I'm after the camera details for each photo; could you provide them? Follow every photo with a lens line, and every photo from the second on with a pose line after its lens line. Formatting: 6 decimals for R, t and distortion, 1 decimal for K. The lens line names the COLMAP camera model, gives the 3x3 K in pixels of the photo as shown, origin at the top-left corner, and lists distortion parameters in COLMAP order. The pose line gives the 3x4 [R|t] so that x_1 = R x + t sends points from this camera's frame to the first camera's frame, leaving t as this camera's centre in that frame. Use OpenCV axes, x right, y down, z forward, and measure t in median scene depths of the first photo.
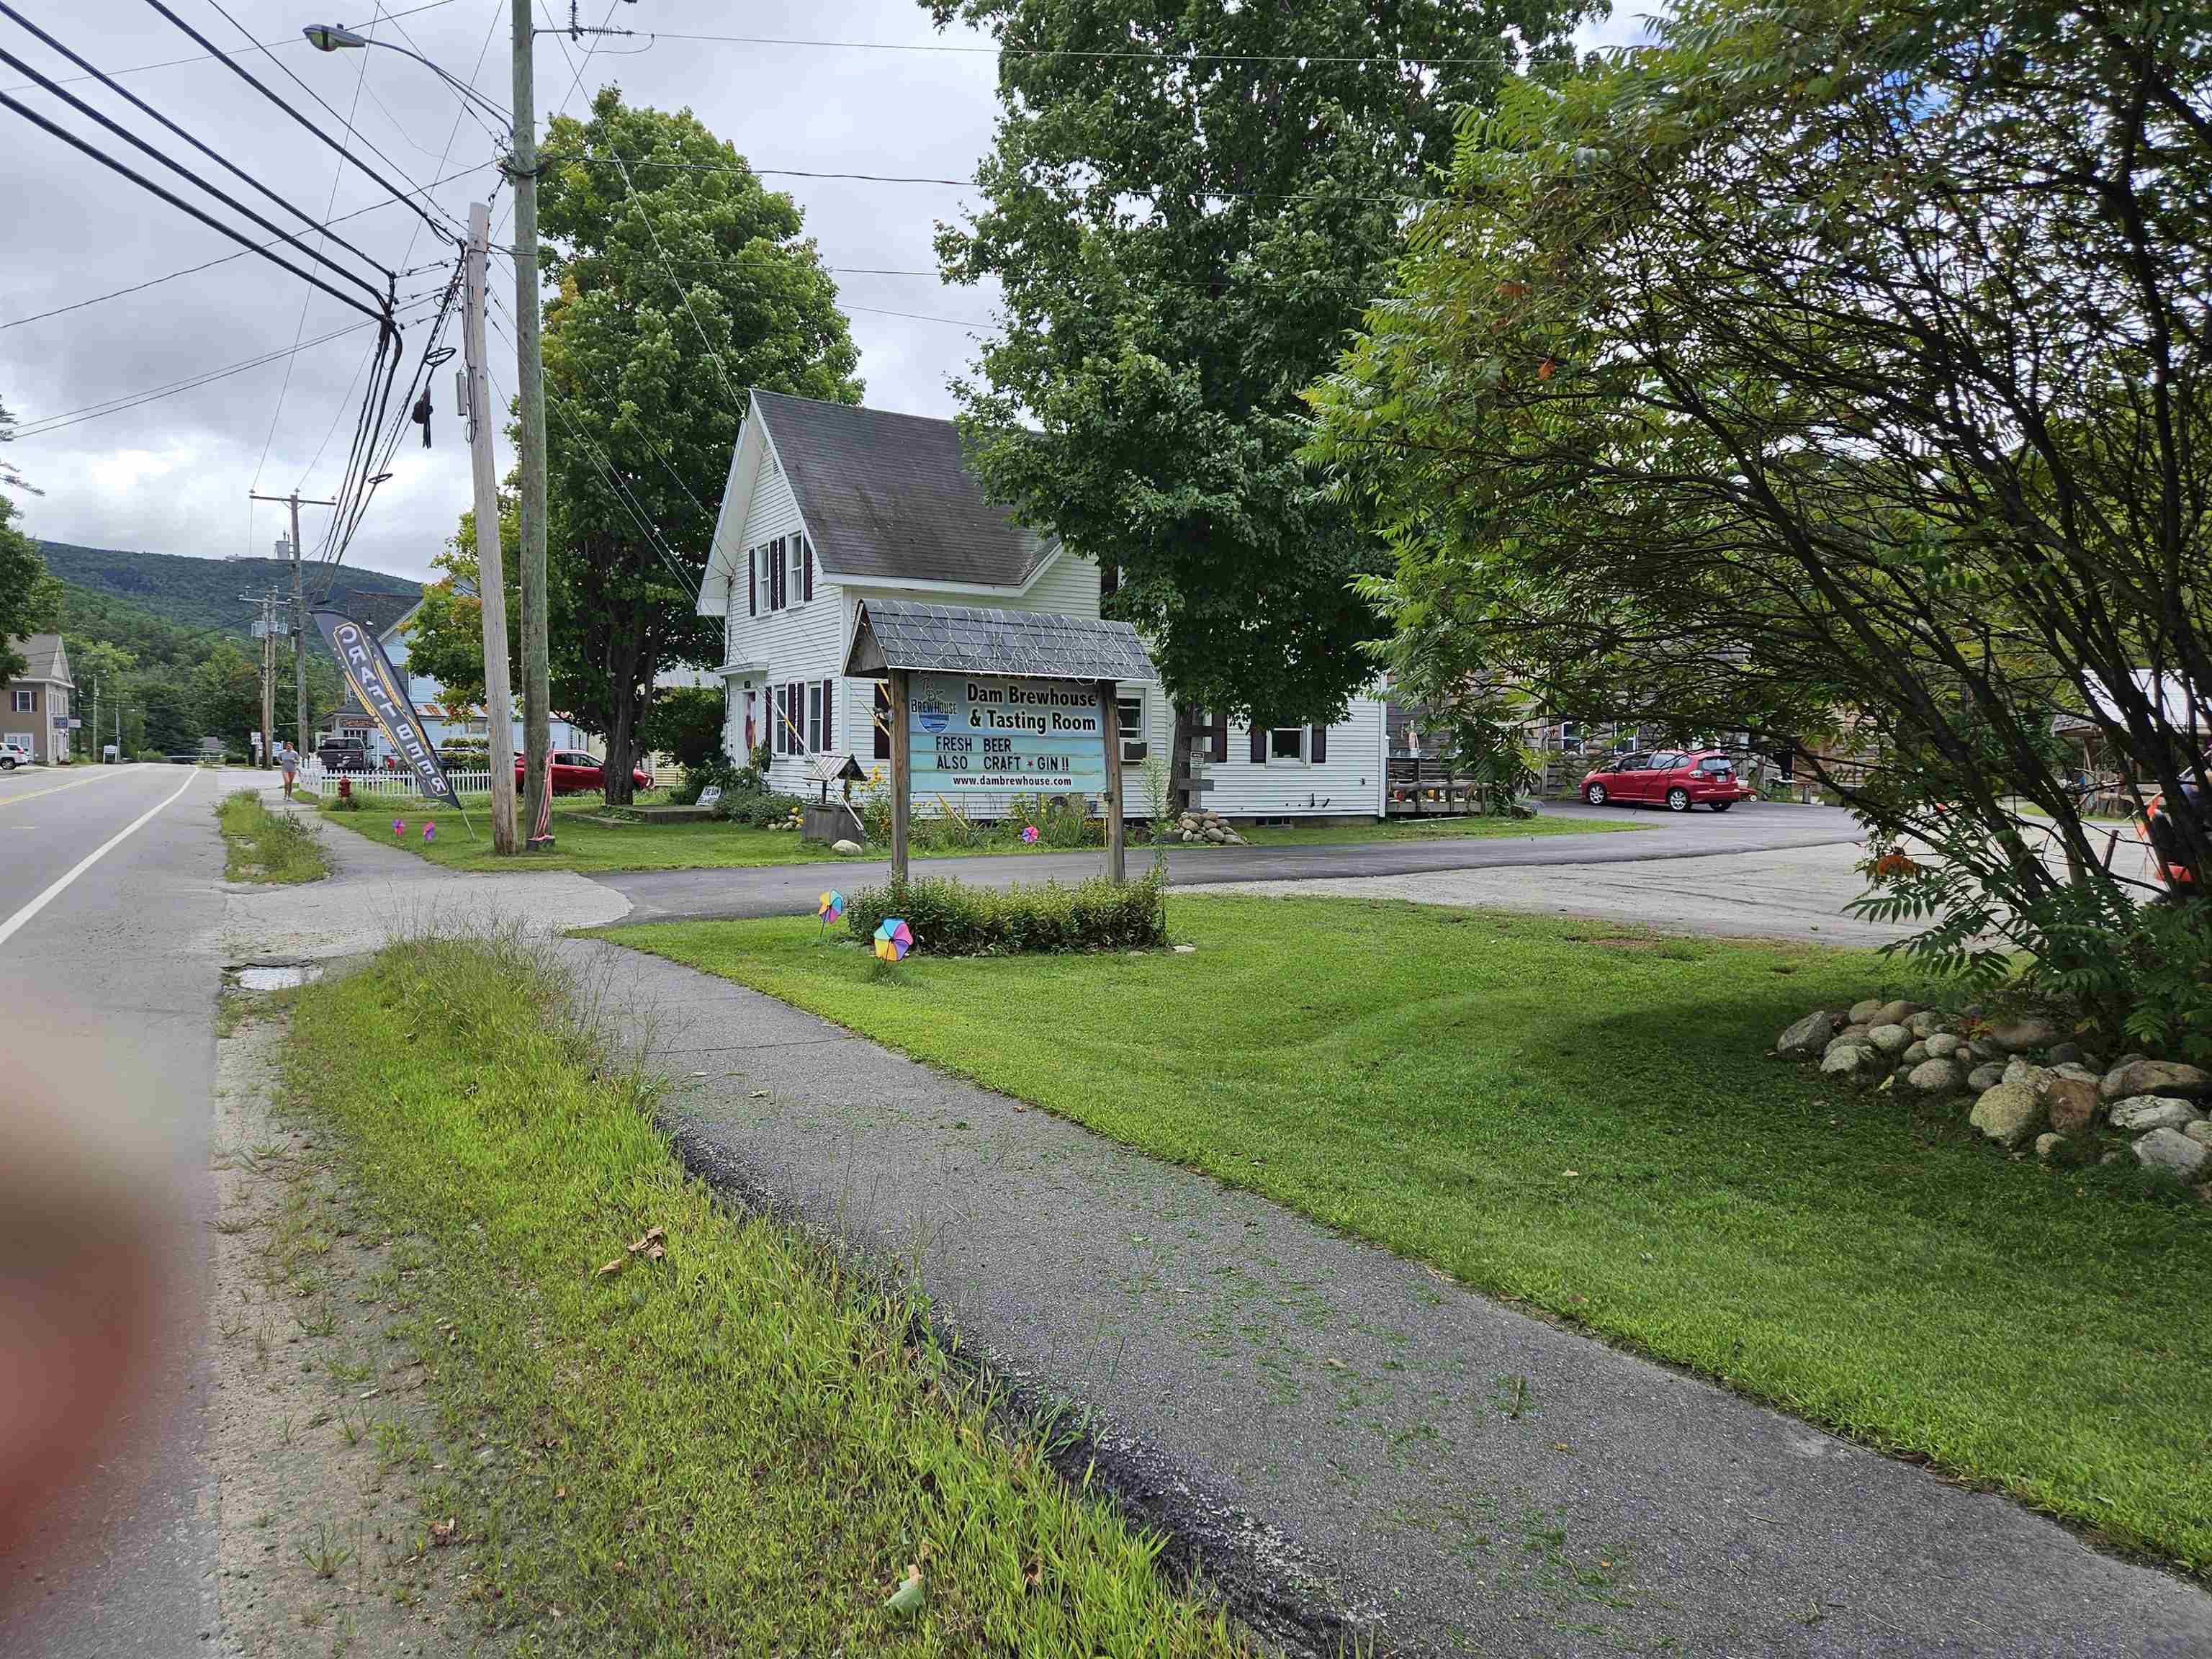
lens RADIAL K [[1444.3, 0, 1112.4], [0, 1444.3, 821.4], [0, 0, 1]] dist [0.042888, -0.036047]
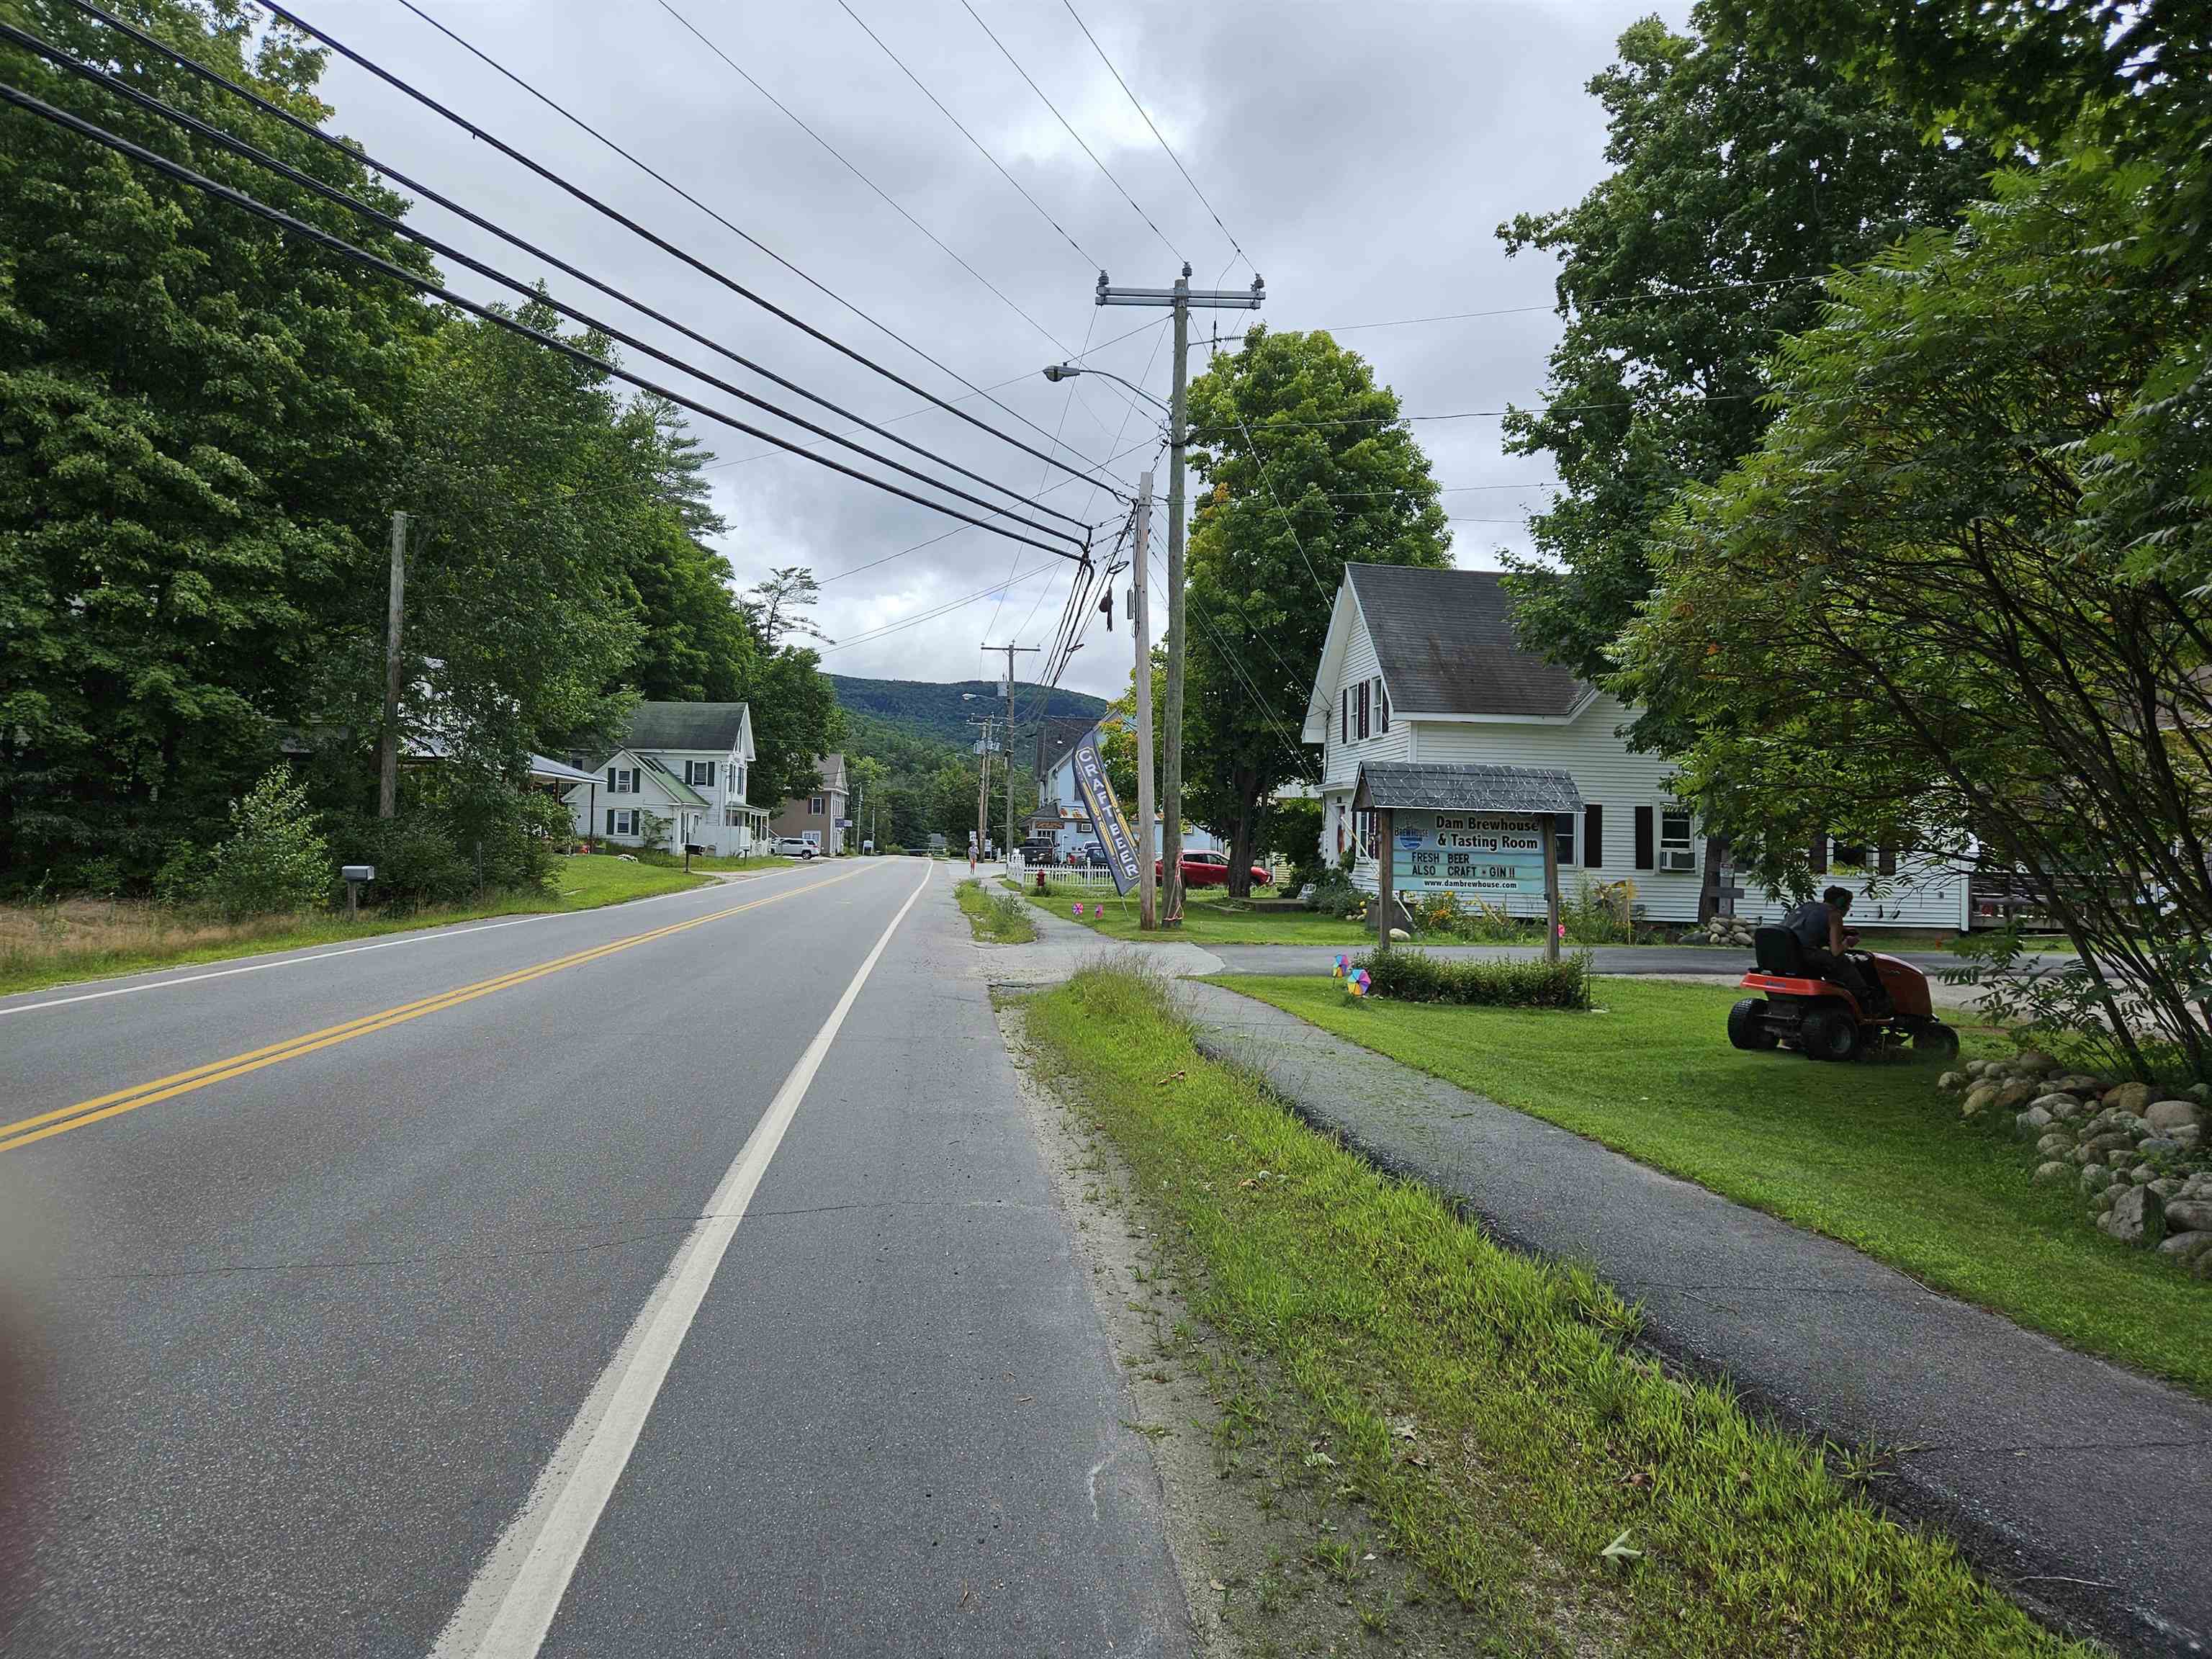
lens RADIAL K [[1480.4, 0, 1106.0], [0, 1480.4, 829.5], [0, 0, 1]] dist [0.086881, -0.069612]
pose [[0.907071, 0.006962, -0.420919, 0.094418], [-0.033223, 0.997929, -0.055089, 0.004698], [0.419664, 0.063953, 0.905424, -0.202801]]
